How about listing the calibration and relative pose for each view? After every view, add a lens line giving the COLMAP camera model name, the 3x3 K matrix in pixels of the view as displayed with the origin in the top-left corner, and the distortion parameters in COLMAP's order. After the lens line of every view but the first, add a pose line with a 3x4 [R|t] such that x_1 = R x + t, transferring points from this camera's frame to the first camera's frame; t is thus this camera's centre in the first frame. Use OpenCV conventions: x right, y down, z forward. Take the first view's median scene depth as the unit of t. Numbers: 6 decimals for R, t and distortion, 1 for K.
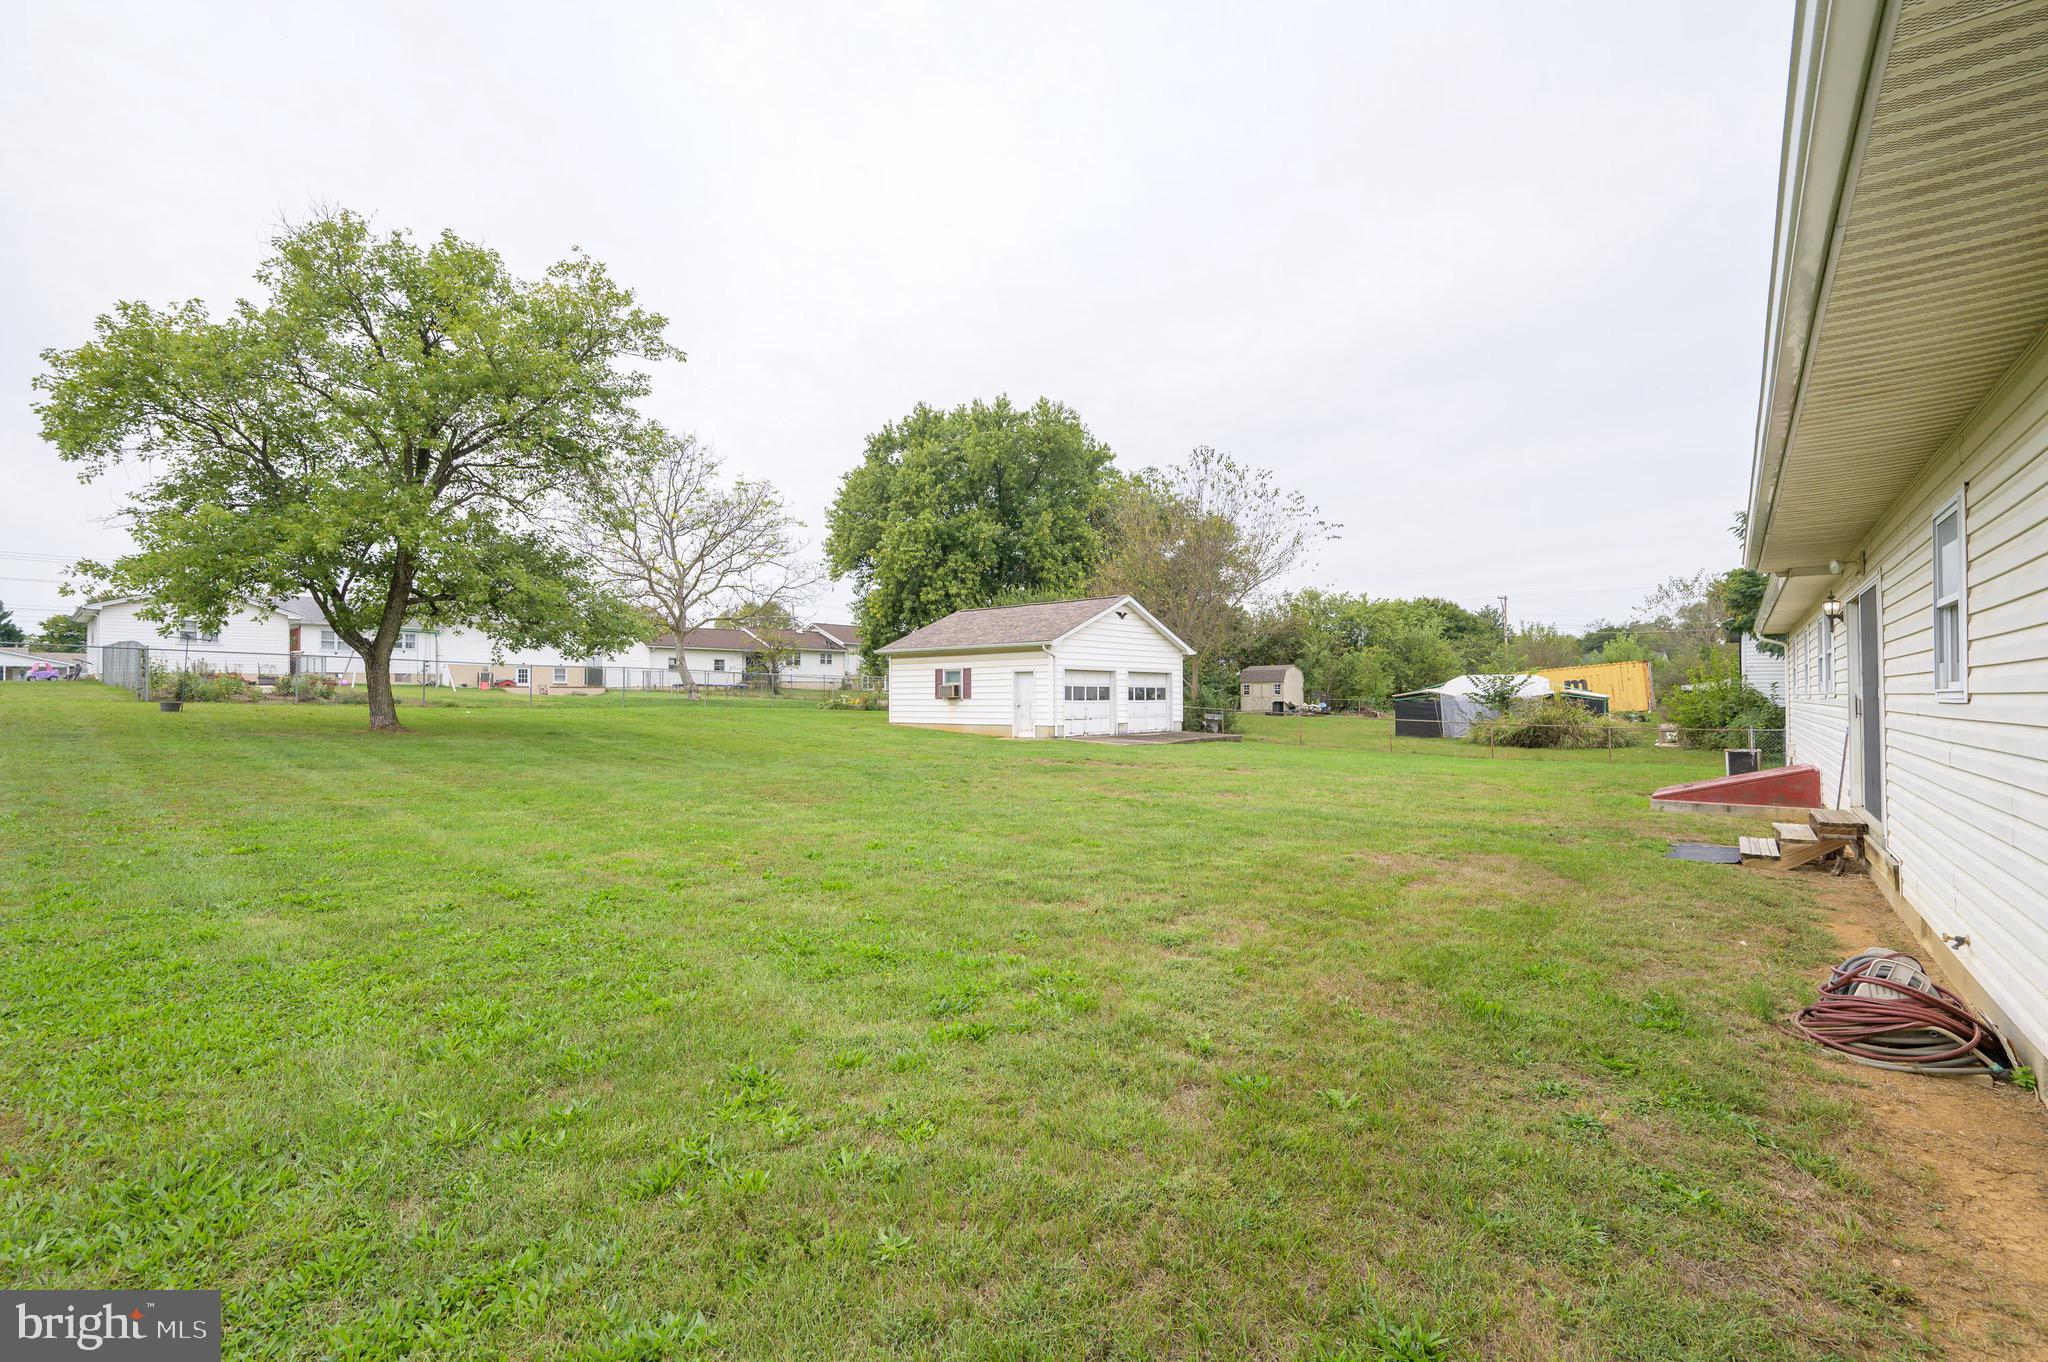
lens RADIAL K [[909.8, 0, 1014.1], [0, 909.8, 685.0], [0, 0, 1]] dist [-0.000787, -0.000265]
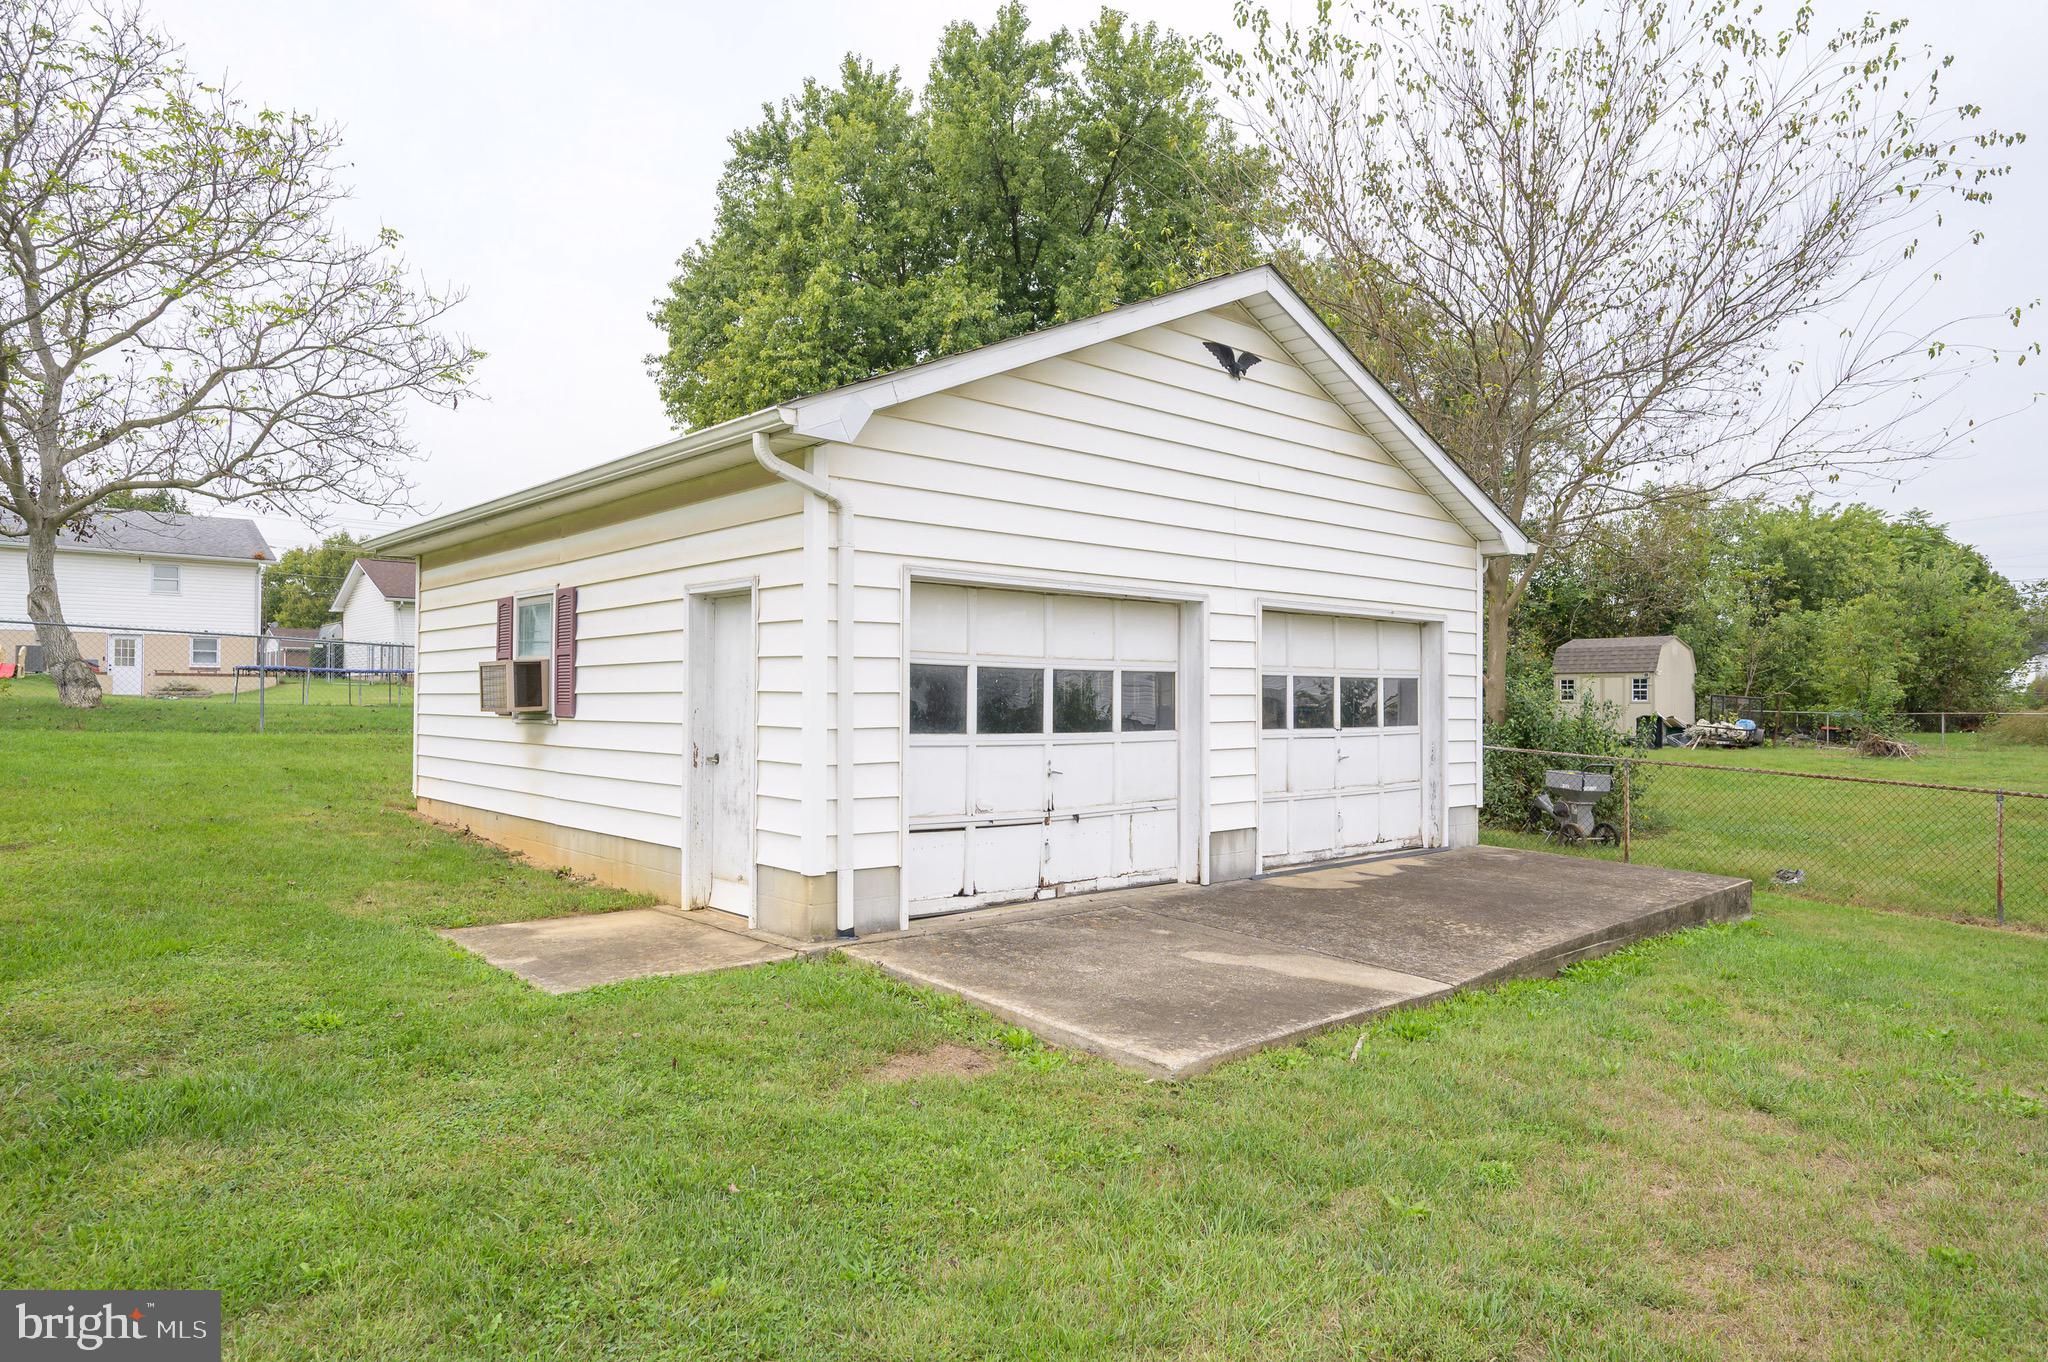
lens RADIAL K [[1237.4, 0, 1020.7], [0, 1237.4, 684.3], [0, 0, 1]] dist [-0.000187, -0.000048]
pose [[0.993175, 0.007087, -0.116419, 0.099401], [-0.006636, 0.999969, 0.004255, 0.004041], [0.116446, -0.003453, 0.993191, 0.665351]]
